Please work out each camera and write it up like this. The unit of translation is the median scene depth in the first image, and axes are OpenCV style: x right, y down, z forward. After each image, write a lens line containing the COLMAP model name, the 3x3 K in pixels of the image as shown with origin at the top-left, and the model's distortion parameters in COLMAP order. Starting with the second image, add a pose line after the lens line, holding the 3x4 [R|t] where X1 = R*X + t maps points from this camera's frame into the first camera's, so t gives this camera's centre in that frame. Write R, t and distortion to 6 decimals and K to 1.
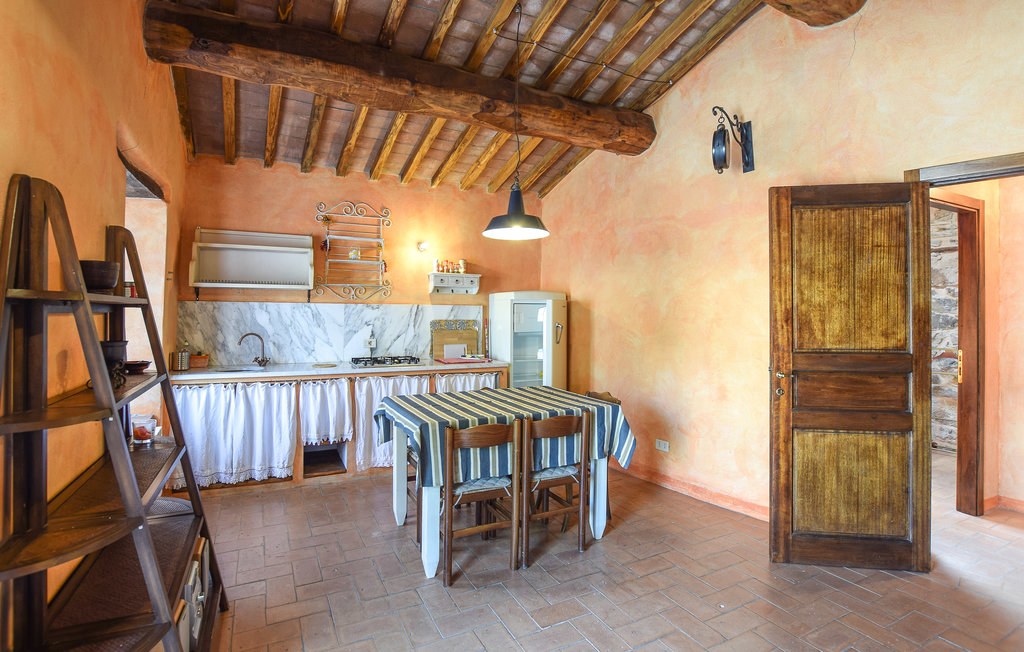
lens RADIAL K [[450.8, 0, 509.2], [0, 450.8, 310.2], [0, 0, 1]] dist [0.000061, 0.000062]
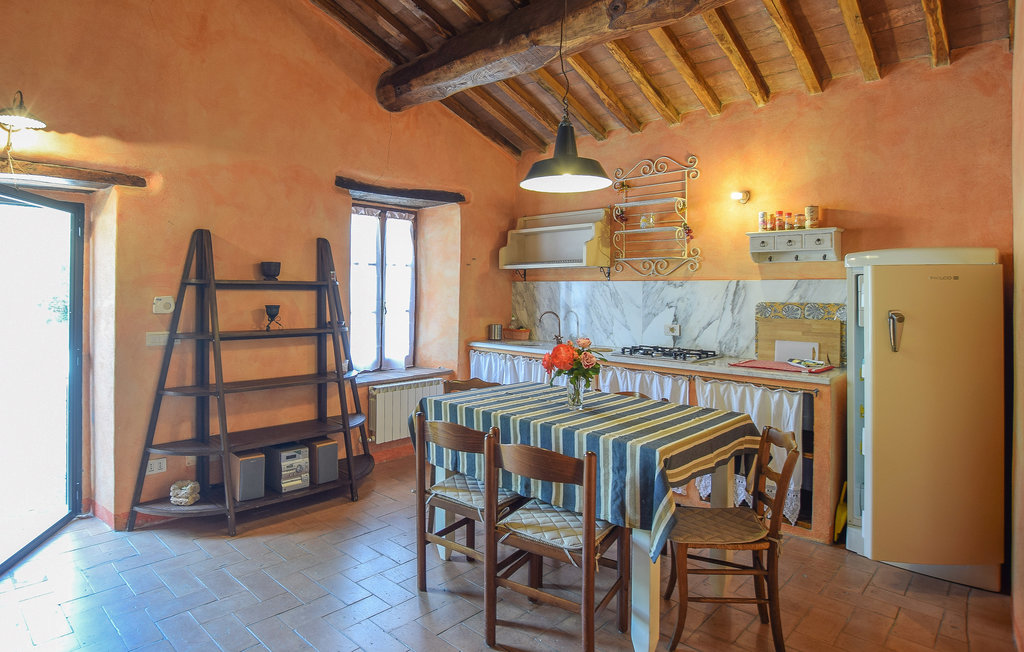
lens RADIAL K [[598.8, 0, 511.0], [0, 598.8, 295.1], [0, 0, 1]] dist [-0.005602, -0.000598]
pose [[0.353161, 0.003575, -0.935556, 0.590988], [0.003718, 0.999979, 0.005224, 0.005129], [0.935555, -0.005323, 0.353140, 0.364040]]
